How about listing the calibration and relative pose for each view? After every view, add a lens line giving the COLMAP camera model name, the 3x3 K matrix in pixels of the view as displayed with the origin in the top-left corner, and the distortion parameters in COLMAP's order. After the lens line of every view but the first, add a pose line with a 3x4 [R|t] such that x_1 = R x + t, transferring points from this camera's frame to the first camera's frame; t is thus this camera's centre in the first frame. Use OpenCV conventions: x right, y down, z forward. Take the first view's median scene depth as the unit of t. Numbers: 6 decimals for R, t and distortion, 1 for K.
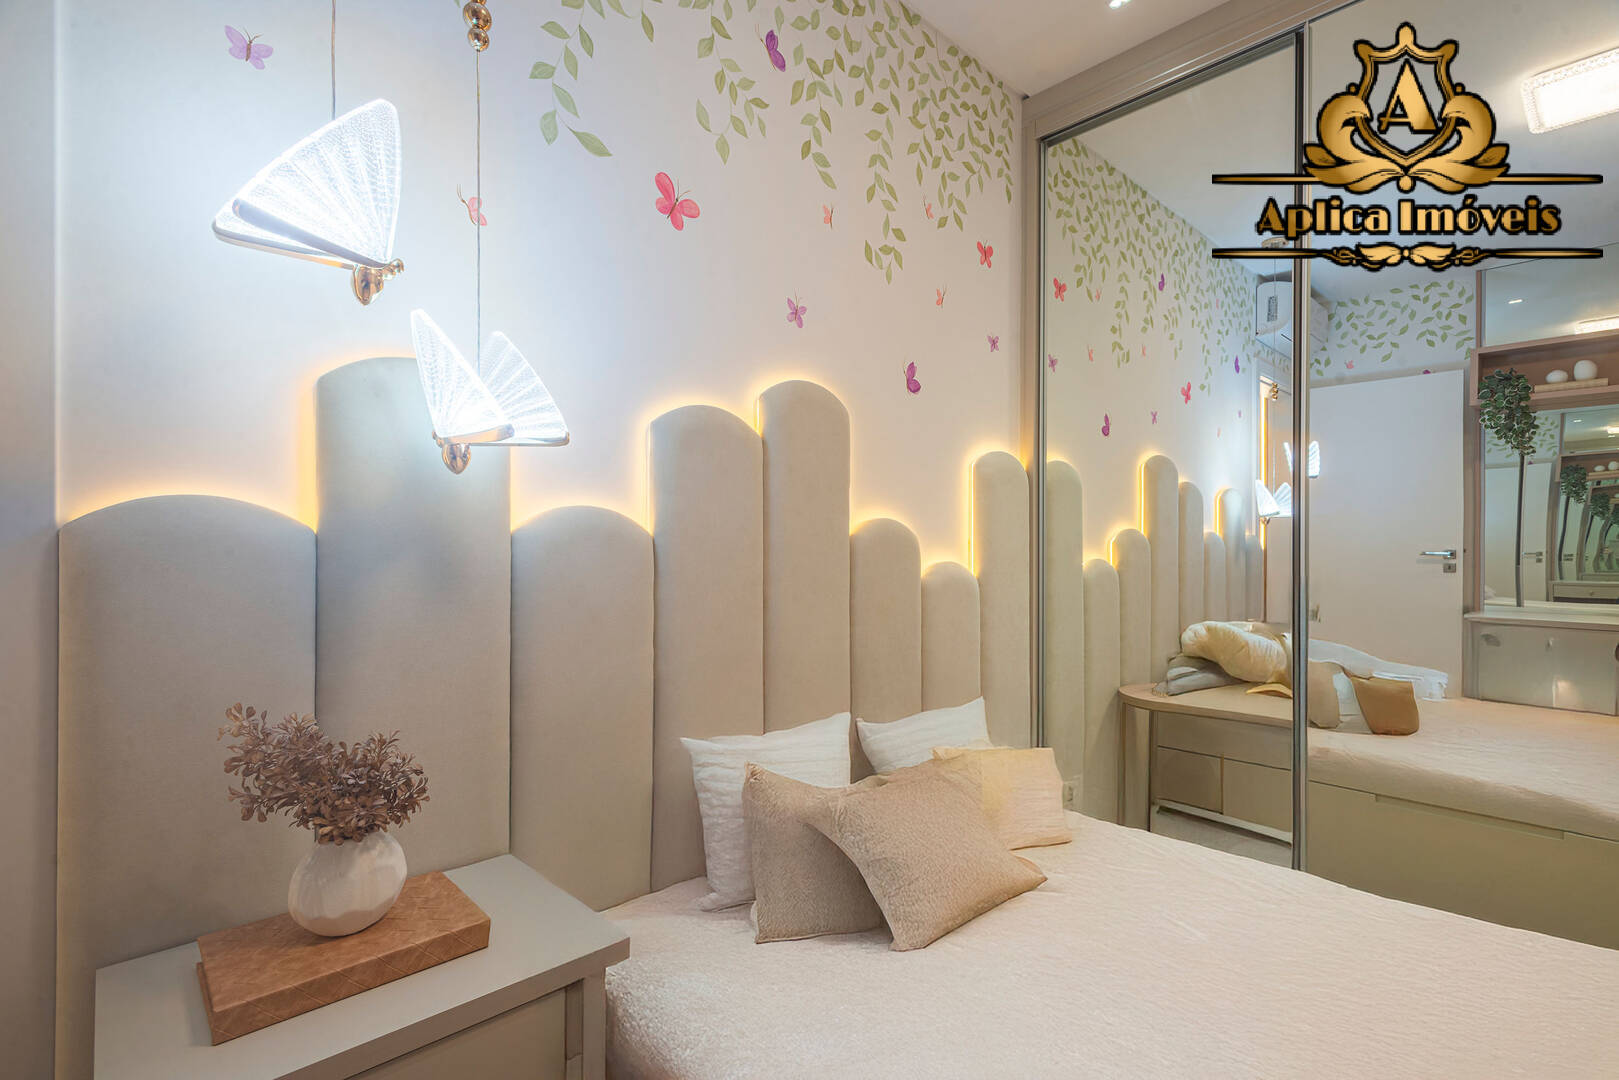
lens RADIAL K [[750.7, 0, 810.2], [0, 750.7, 542.8], [0, 0, 1]] dist [0.010779, -0.003255]
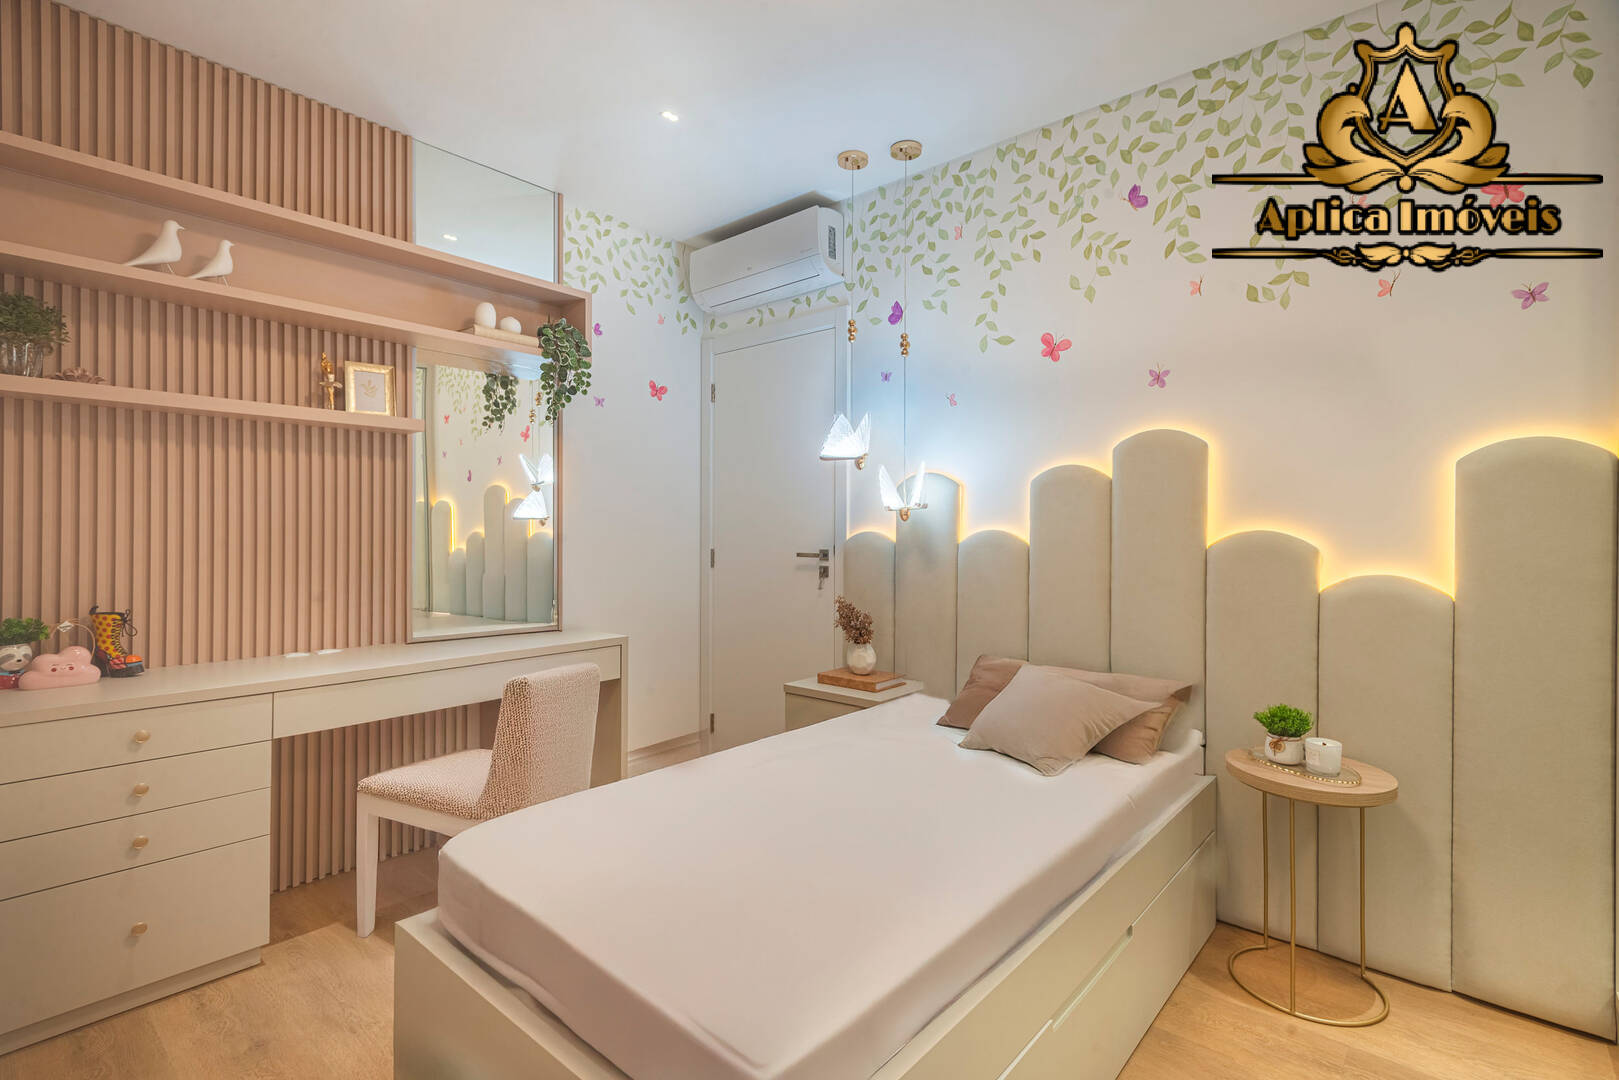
lens RADIAL K [[750.7, 0, 817.9], [0, 750.7, 533.5], [0, 0, 1]] dist [0.010779, -0.003255]
pose [[0.096191, -0.000024, -0.995363, 1.308854], [-0.003955, 0.999992, -0.000406, -0.028287], [0.995355, 0.003976, 0.096191, 0.284976]]
